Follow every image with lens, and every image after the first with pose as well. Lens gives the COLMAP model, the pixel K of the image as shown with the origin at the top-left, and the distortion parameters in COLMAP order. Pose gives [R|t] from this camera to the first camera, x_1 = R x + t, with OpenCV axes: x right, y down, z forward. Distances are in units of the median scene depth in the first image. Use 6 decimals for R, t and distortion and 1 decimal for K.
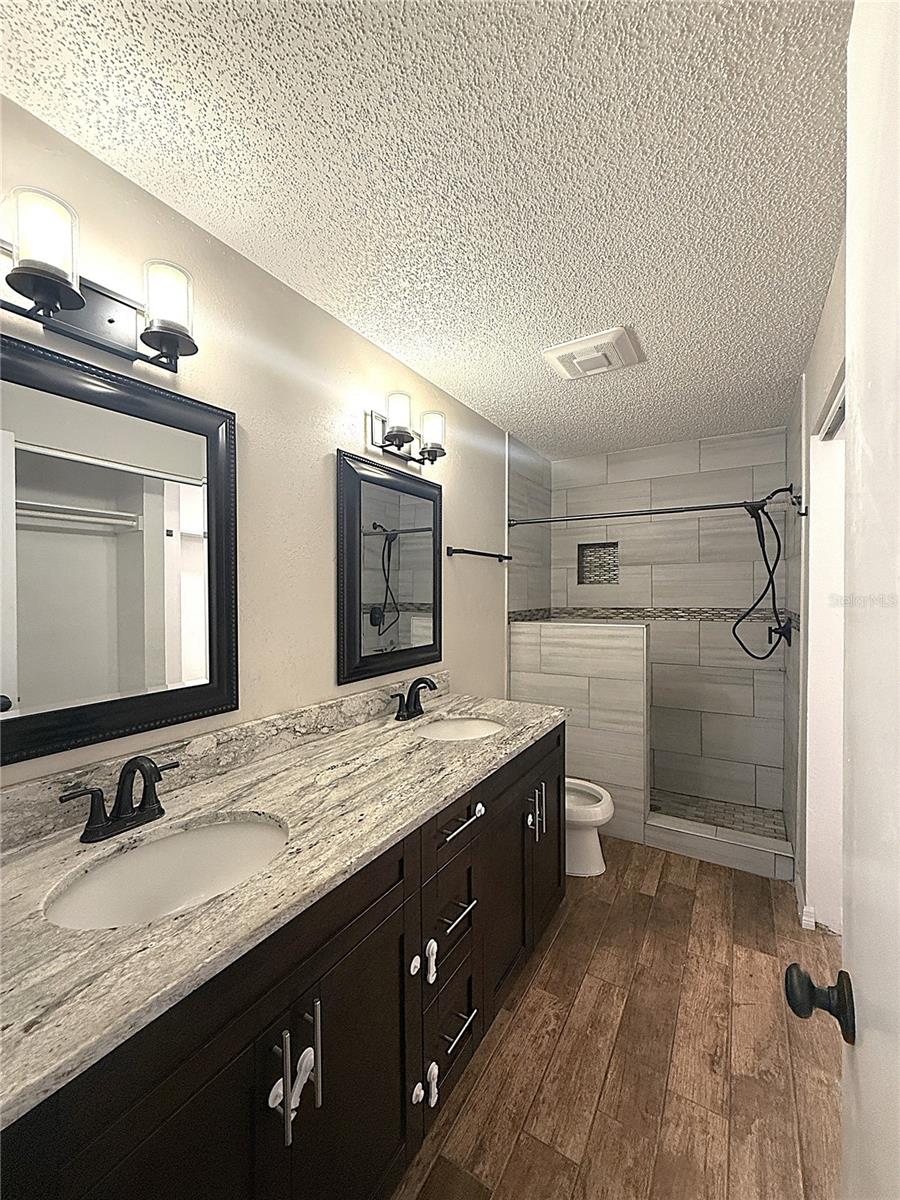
lens RADIAL K [[478.8, 0, 450.6], [0, 478.8, 598.1], [0, 0, 1]] dist [0.000466, 0.000416]
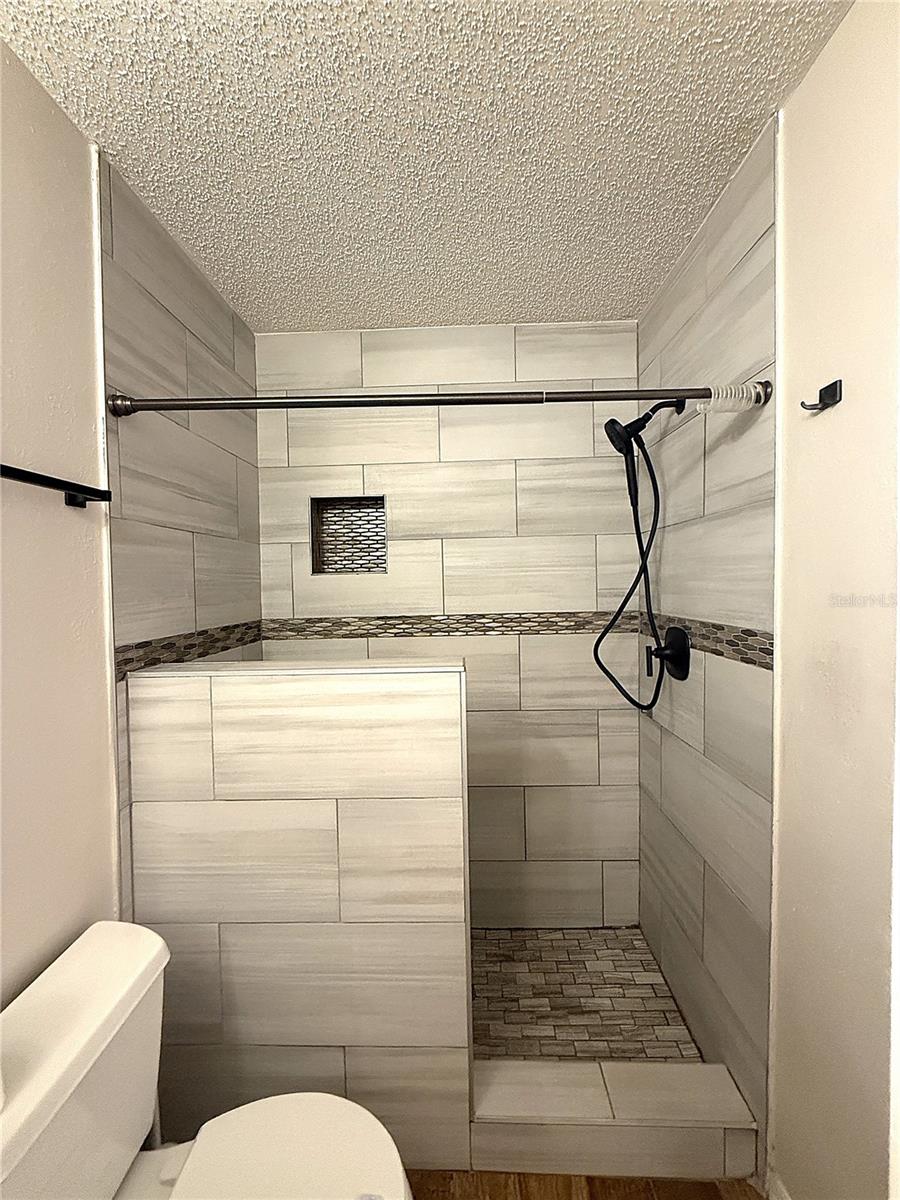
lens RADIAL K [[478.8, 0, 446.9], [0, 478.8, 599.1], [0, 0, 1]] dist [0.000466, 0.000416]
pose [[0.872118, -0.025383, 0.488636, 0.164981], [0.017750, 0.999637, 0.020247, -0.010971], [-0.488973, -0.008984, 0.872253, 0.566721]]
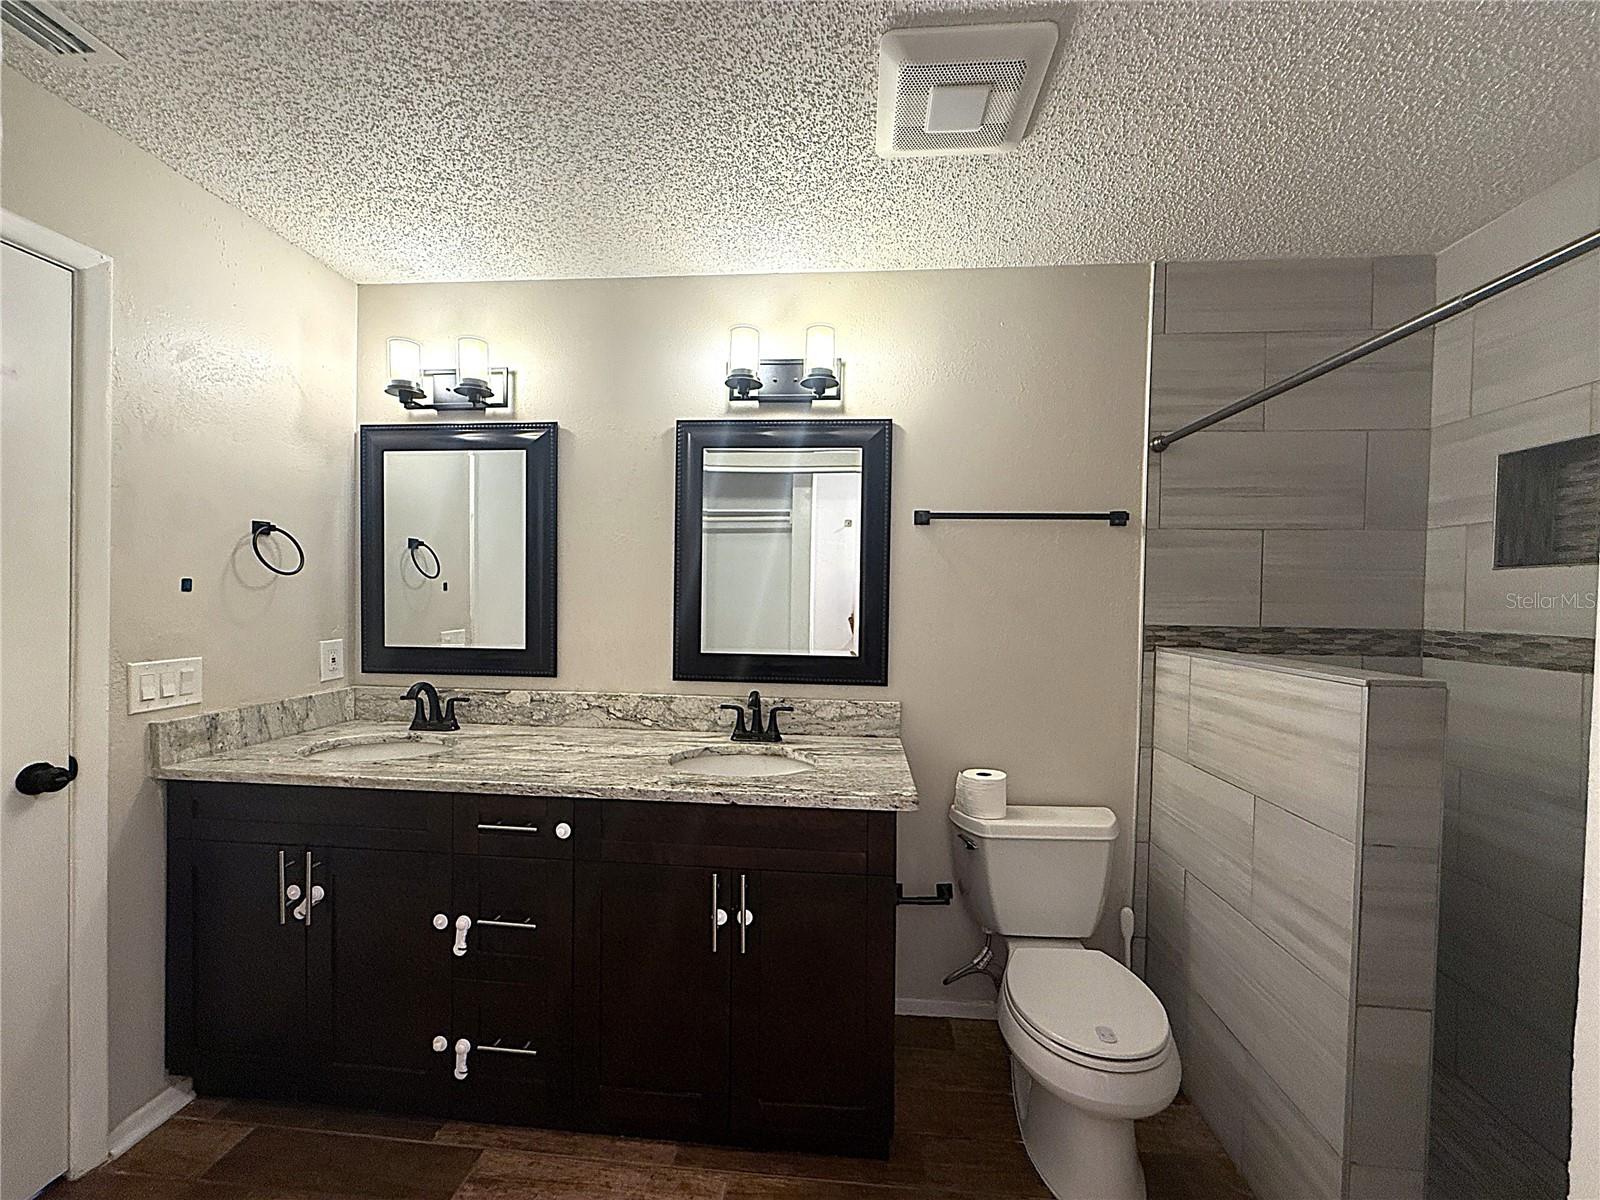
lens RADIAL K [[638.4, 0, 801.8], [0, 638.4, 607.5], [0, 0, 1]] dist [0.000466, 0.000416]
pose [[0.443524, 0.031336, -0.895715, 0.562834], [-0.027882, 0.999387, 0.021157, 0.006362], [0.895829, 0.015590, 0.444126, 0.395017]]
